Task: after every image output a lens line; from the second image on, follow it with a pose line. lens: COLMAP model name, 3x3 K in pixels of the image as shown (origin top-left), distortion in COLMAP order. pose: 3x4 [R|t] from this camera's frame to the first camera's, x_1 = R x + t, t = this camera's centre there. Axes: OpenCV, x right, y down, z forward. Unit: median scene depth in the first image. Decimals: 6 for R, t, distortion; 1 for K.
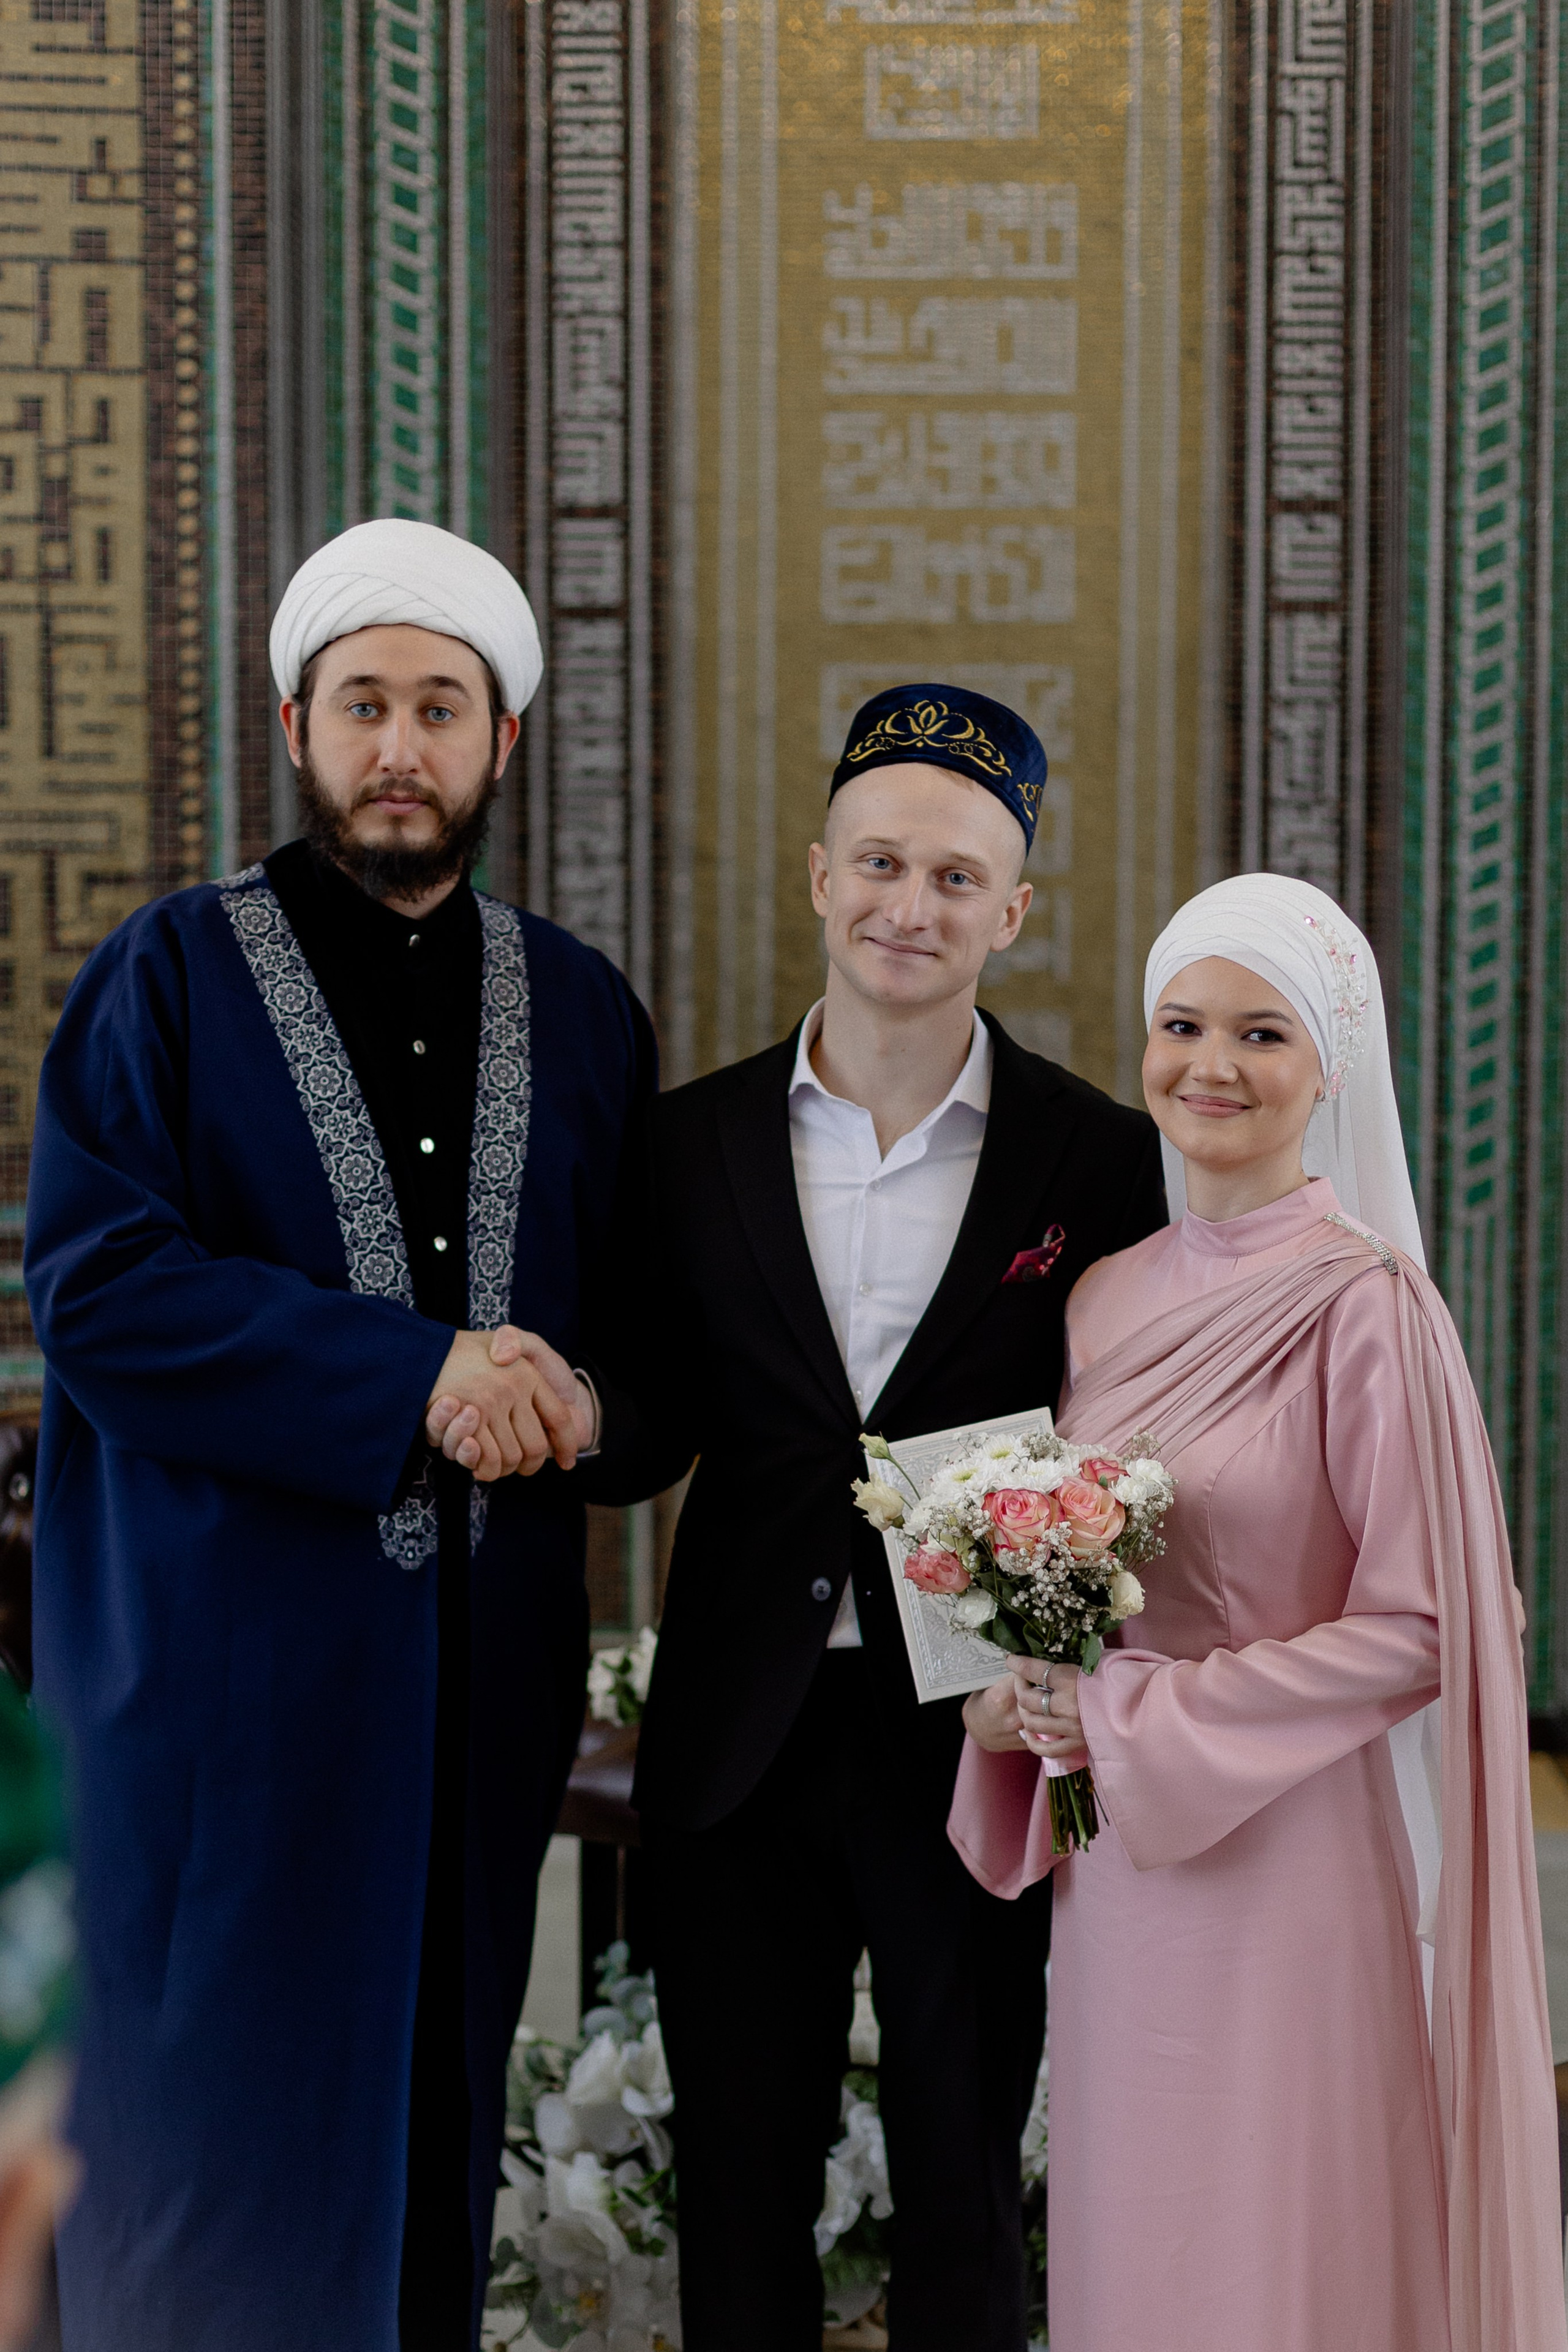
lens RADIAL K [[4337.4, 0, 814.3], [0, 4337.4, 1181.6], [0, 0, 1]] dist [0.042926, -0.107268]
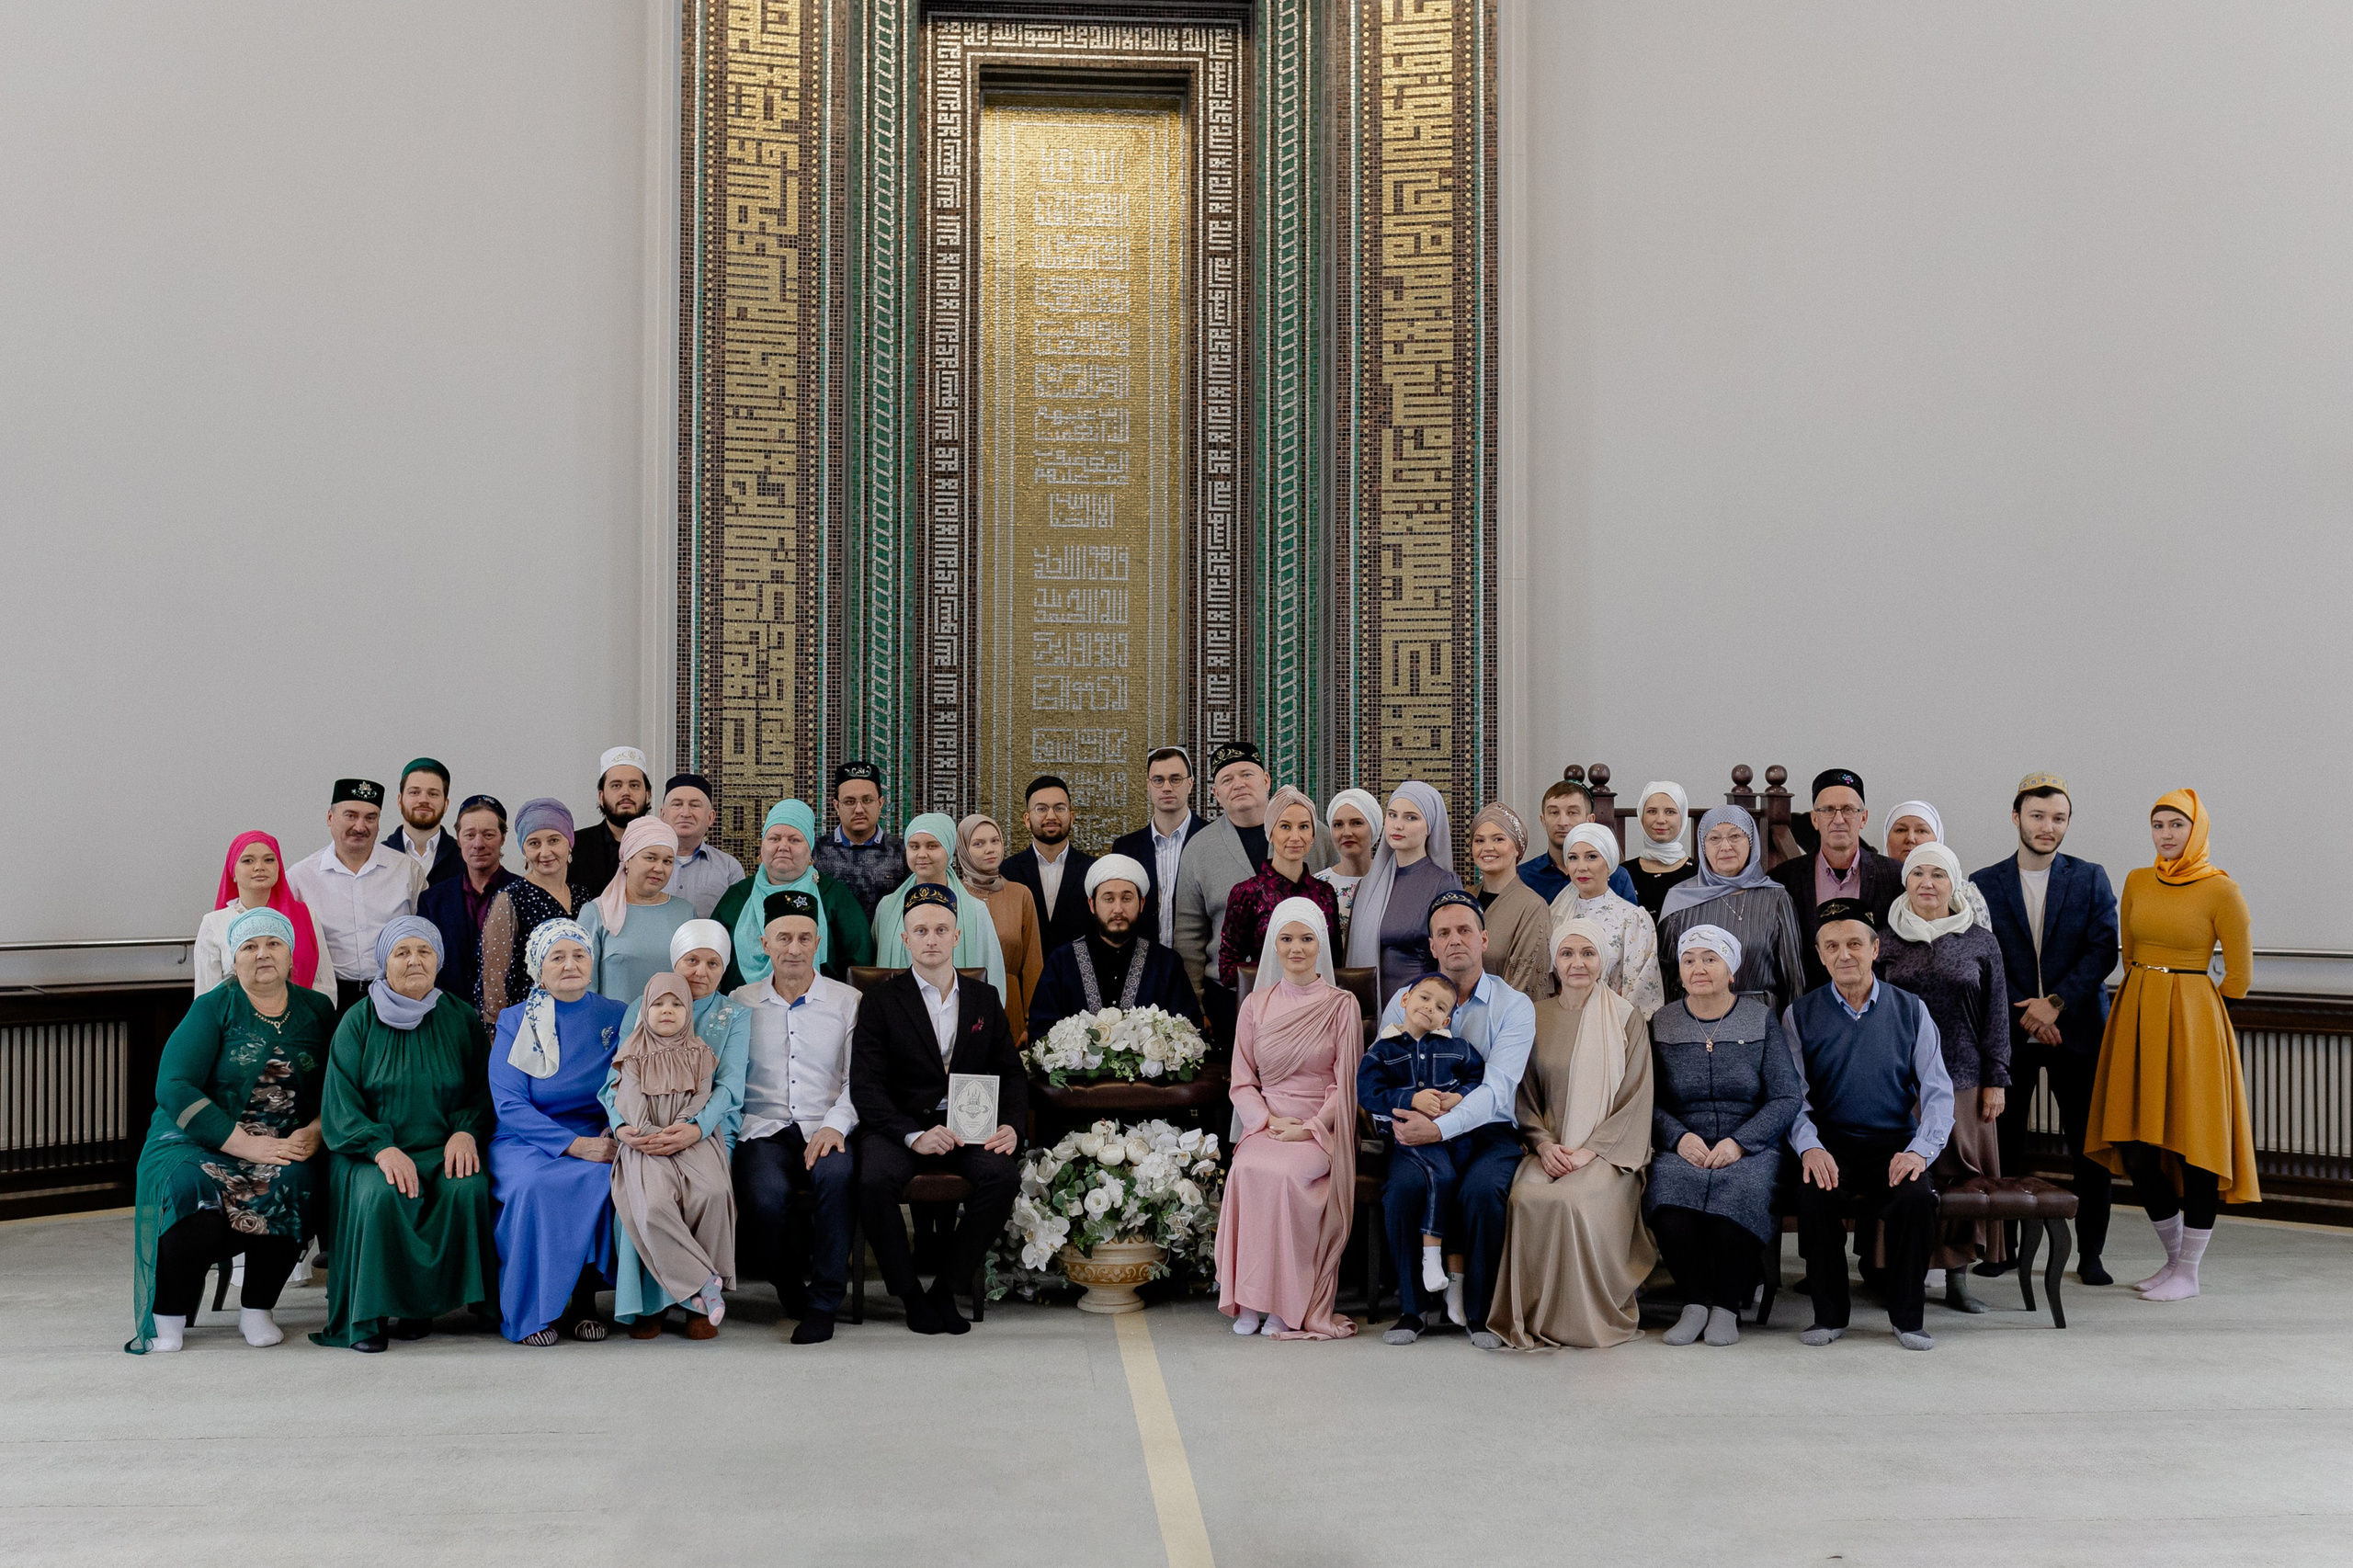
lens RADIAL K [[2134.1, 0, 1176.5], [0, 2134.1, 784.0], [0, 0, 1]] dist [0.001707, 0.002999]
pose [[0.994545, 0.004281, 0.104218, -0.047711], [0.004289, 0.996634, -0.081869, 0.020503], [-0.104218, 0.081869, 0.991179, -0.284979]]
